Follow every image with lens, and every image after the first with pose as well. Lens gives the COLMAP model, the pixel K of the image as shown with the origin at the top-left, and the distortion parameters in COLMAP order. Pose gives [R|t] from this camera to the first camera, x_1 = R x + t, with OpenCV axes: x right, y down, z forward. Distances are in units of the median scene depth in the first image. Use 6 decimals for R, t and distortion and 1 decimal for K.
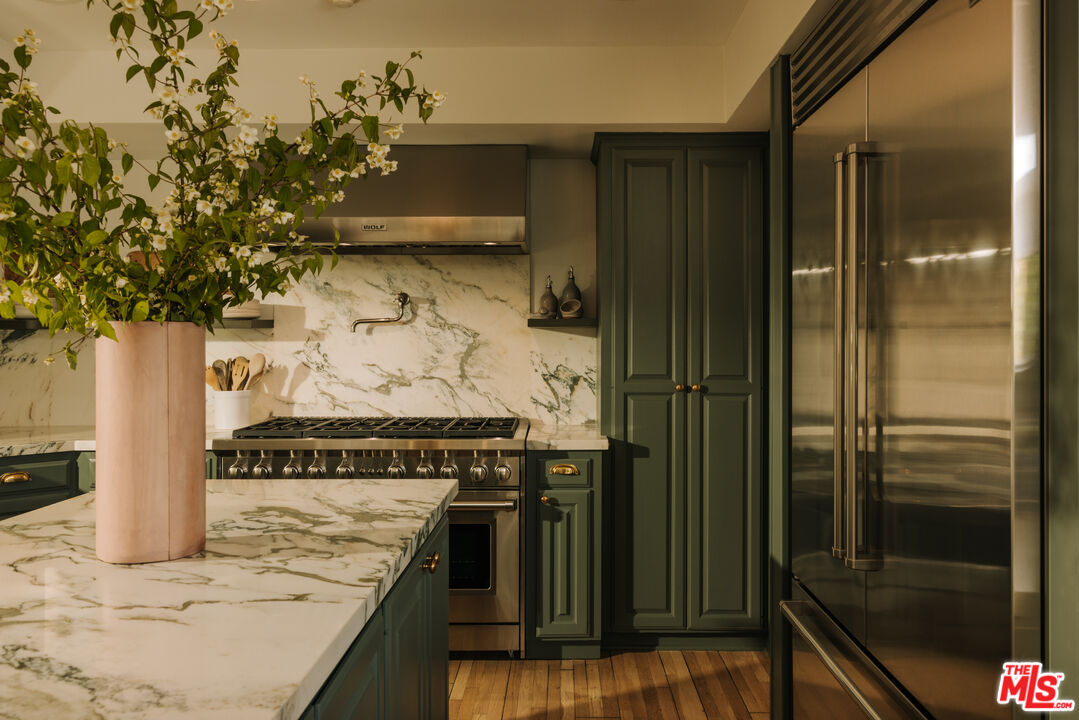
lens RADIAL K [[858.1, 0, 567.8], [0, 858.1, 331.5], [0, 0, 1]] dist [0.004682, 0.000436]
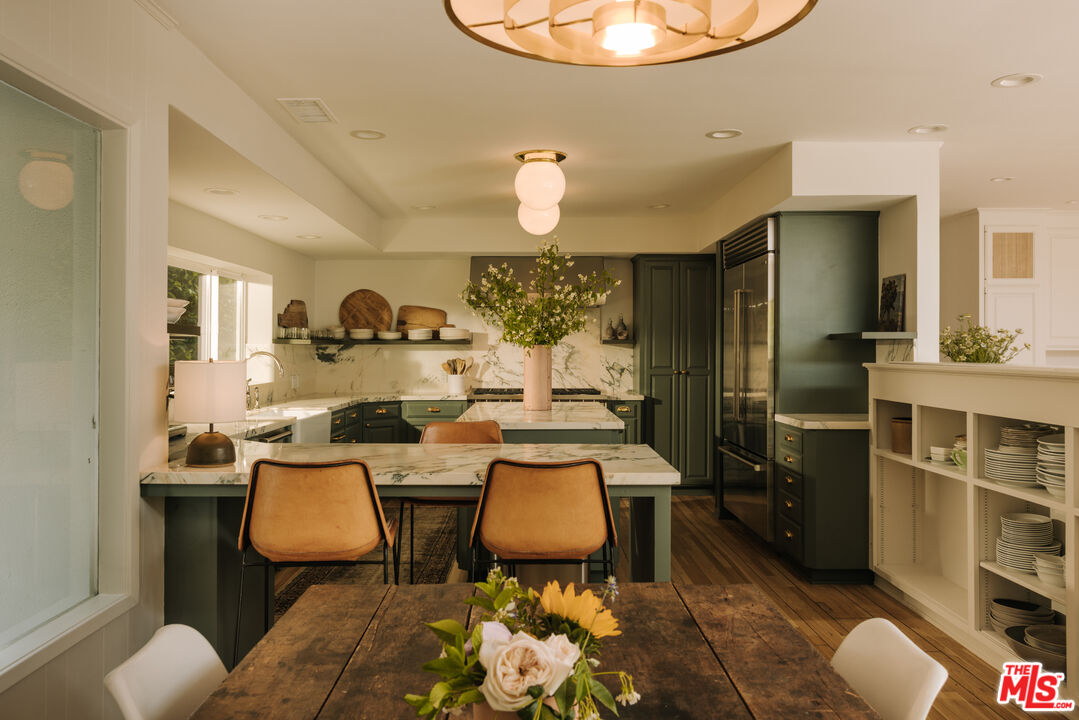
lens RADIAL K [[845.9, 0, 539.5], [0, 845.9, 360.0], [0, 0, 1]] dist [0.024966, 0.000800]
pose [[0.999992, 0.000524, 0.004054, -0.196900], [-0.000610, 0.999773, 0.021307, -0.009091], [-0.004042, -0.021309, 0.999765, -0.997202]]
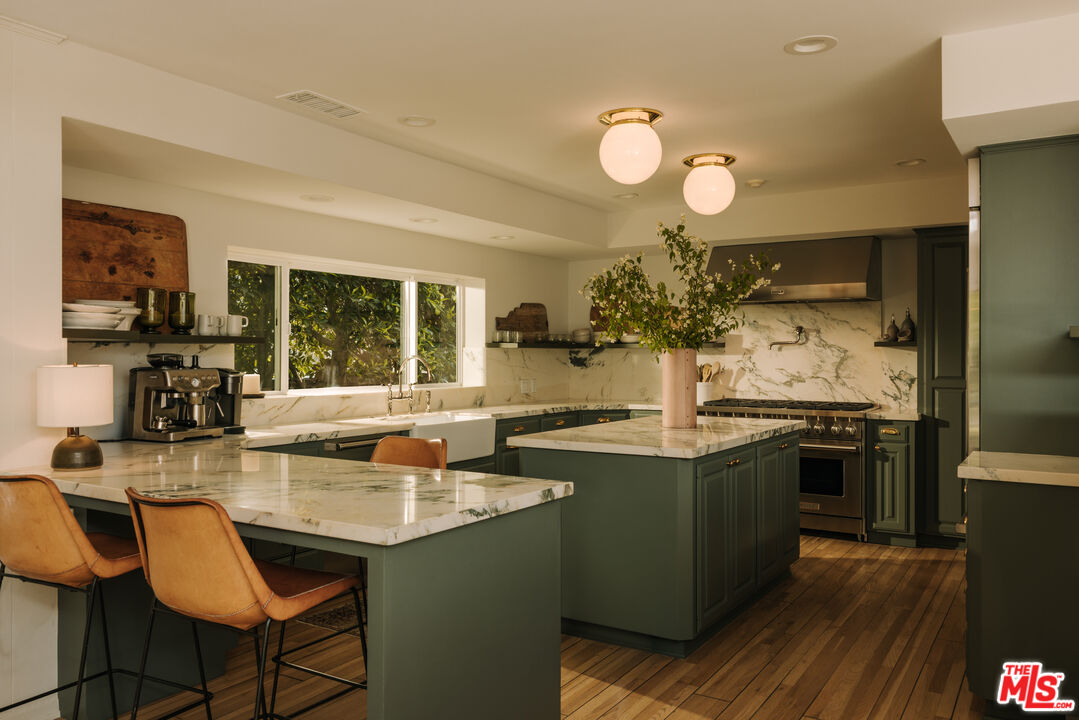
lens RADIAL K [[845.9, 0, 539.5], [0, 845.9, 360.0], [0, 0, 1]] dist [0.024966, 0.000800]
pose [[0.849020, 0.005723, -0.528329, 0.252854], [0.003180, 0.999868, 0.015941, -0.007269], [0.528351, -0.015214, 0.848890, -0.677070]]
